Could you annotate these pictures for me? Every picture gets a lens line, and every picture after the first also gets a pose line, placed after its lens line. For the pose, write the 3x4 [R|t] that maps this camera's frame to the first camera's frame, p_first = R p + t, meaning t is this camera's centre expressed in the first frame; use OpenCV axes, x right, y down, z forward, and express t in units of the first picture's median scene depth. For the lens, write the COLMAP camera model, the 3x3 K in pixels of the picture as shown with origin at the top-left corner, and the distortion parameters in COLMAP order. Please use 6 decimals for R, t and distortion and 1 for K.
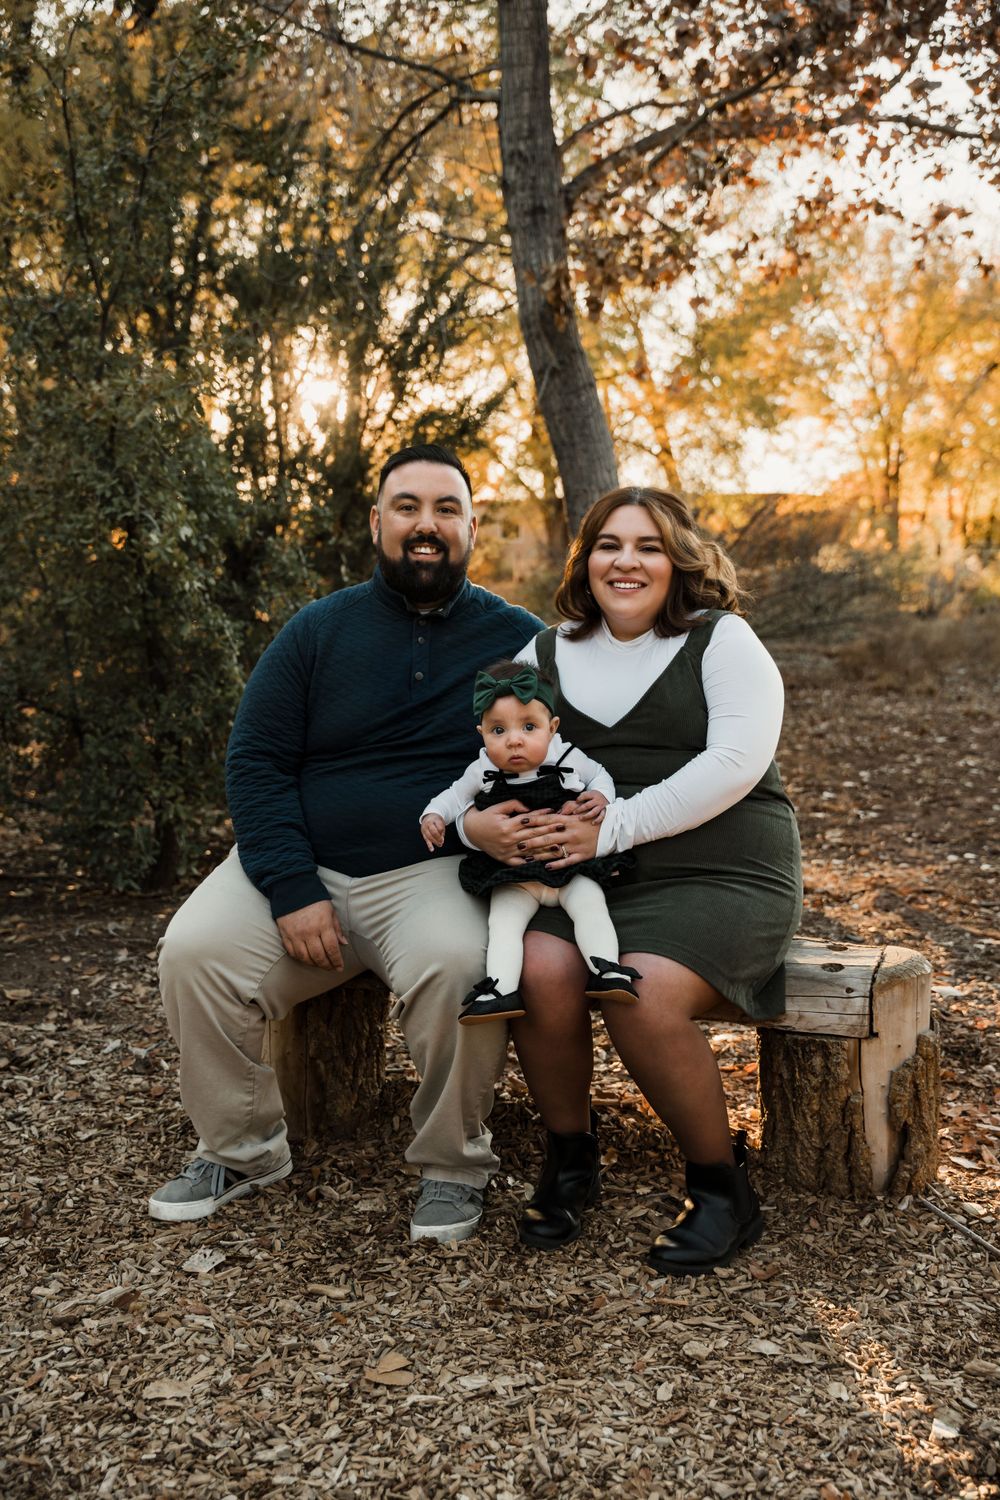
lens RADIAL K [[1555.6, 0, 500.0], [0, 1555.6, 750.0], [0, 0, 1]] dist [0.005159, 0.003333]
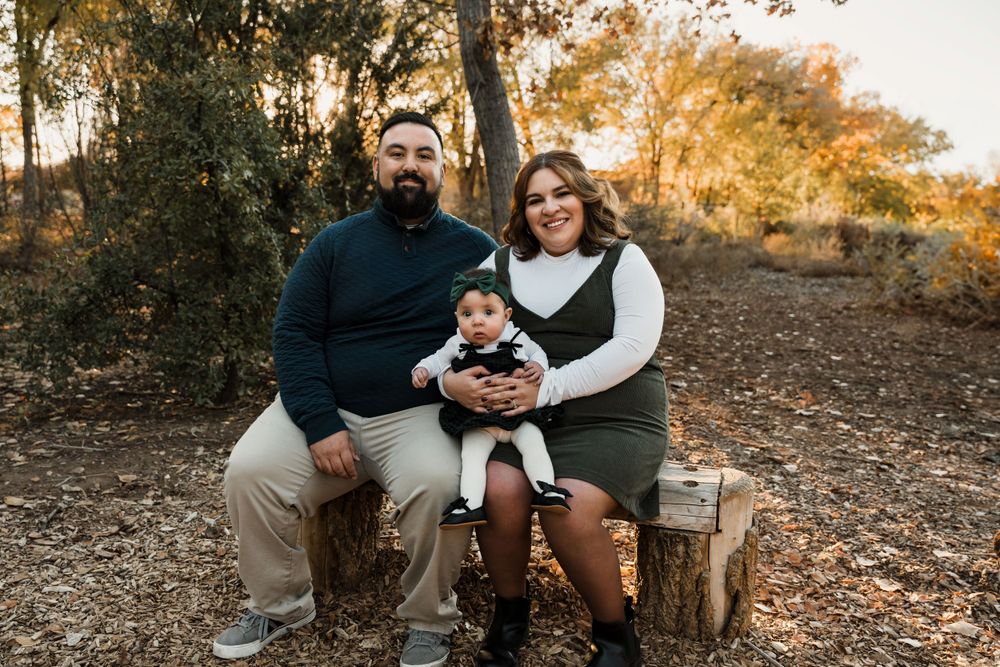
lens RADIAL K [[879.1, 0, 500.0], [0, 879.1, 333.5], [0, 0, 1]] dist [0.007726, -0.002294]
pose [[0.996099, 0.024306, 0.084827, -0.025359], [-0.026437, 0.999360, 0.024080, -0.011305], [-0.084187, -0.026229, 0.996105, 0.117232]]
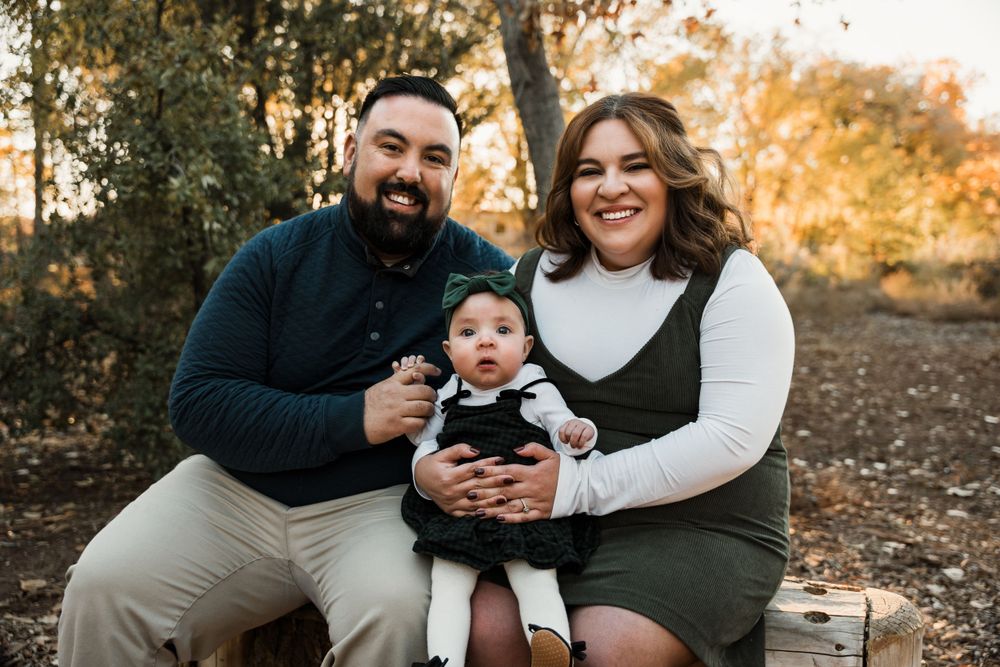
lens RADIAL K [[981.6, 0, 500.0], [0, 981.6, 333.5], [0, 0, 1]] dist [0.009642, 0.009760]
pose [[0.999833, 0.016984, 0.006779, 0.013872], [-0.016704, 0.999085, -0.039370, -0.000011], [-0.007442, 0.039250, 0.999202, 0.263289]]
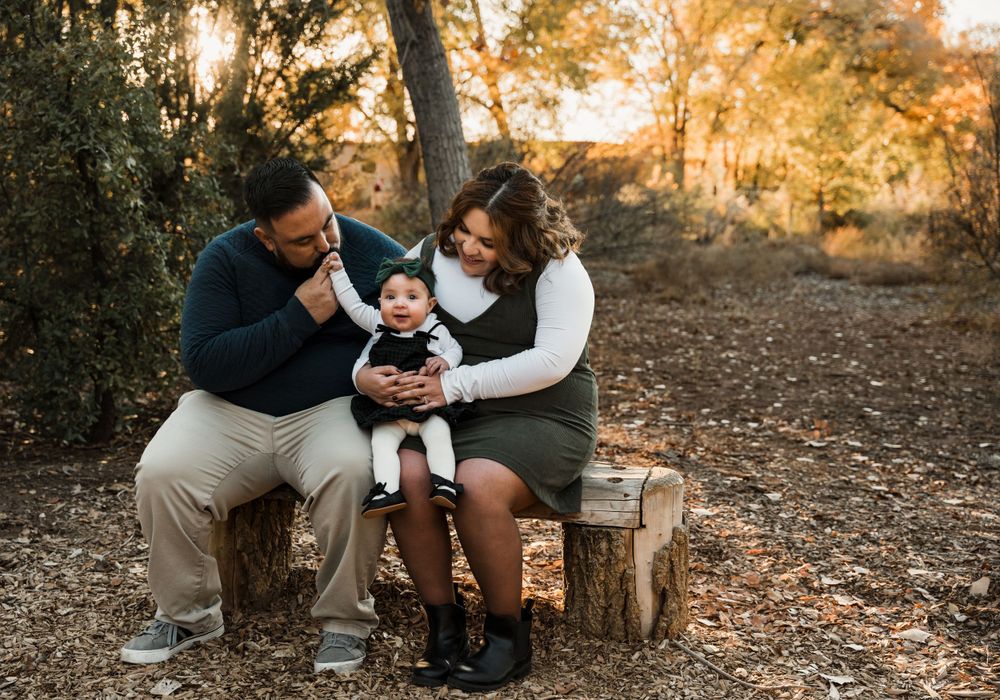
lens RADIAL K [[1305.8, 0, 481.0], [0, 1305.8, 344.8], [0, 0, 1]] dist [0.017312, 0.009558]
pose [[0.995365, 0.010302, 0.095618, -0.014419], [-0.009758, 0.999933, -0.006155, 0.015531], [-0.095675, 0.005193, 0.995399, -0.109266]]
